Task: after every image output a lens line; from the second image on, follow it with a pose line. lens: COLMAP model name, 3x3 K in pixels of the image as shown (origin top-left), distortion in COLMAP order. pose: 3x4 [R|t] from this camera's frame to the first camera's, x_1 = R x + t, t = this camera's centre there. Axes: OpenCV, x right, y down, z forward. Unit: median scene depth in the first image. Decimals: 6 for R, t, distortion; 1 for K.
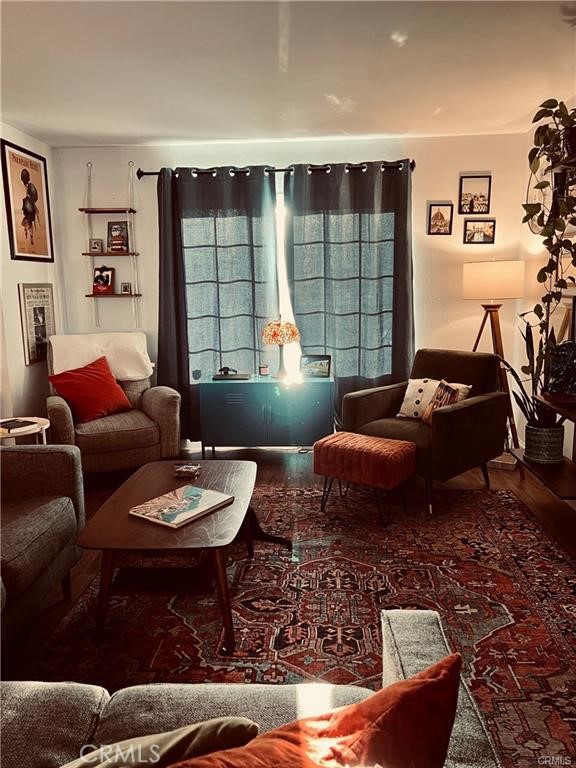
lens RADIAL K [[580.7, 0, 289.2], [0, 580.7, 385.7], [0, 0, 1]] dist [0.043110, -0.020004]
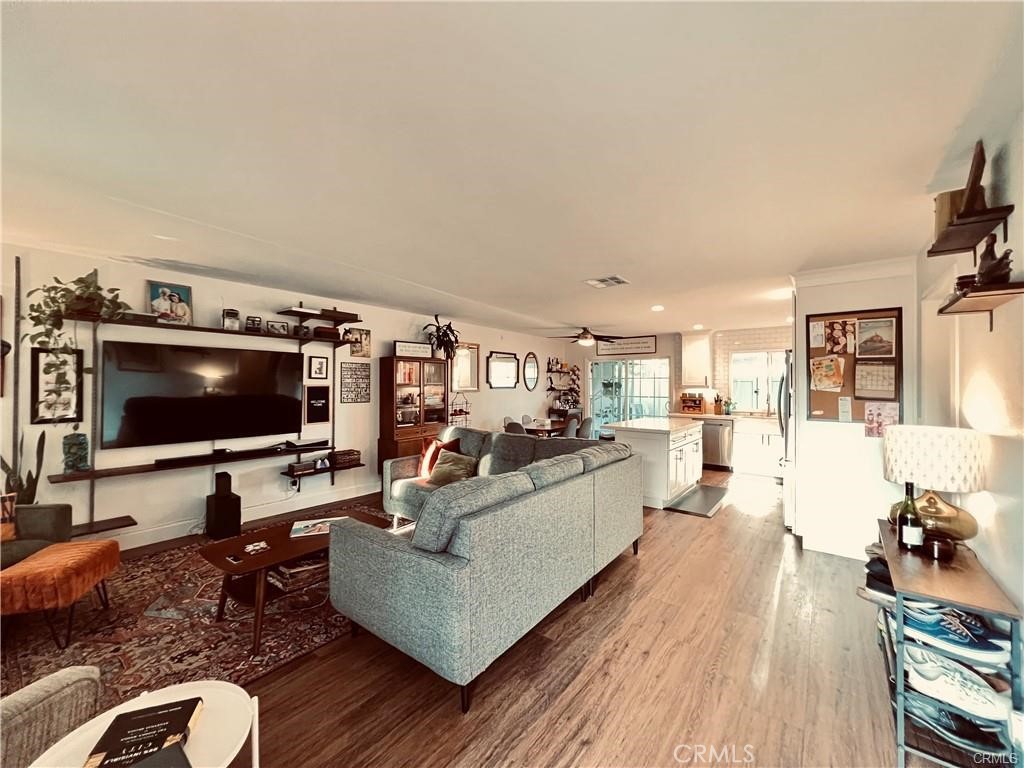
lens RADIAL K [[408.5, 0, 510.0], [0, 408.5, 382.8], [0, 0, 1]] dist [0.001866, -0.000755]
pose [[-0.823854, 0.011136, 0.566693, -0.672955], [0.100469, 0.986844, 0.126670, -0.152662], [-0.557827, 0.161292, -0.814134, 0.826271]]
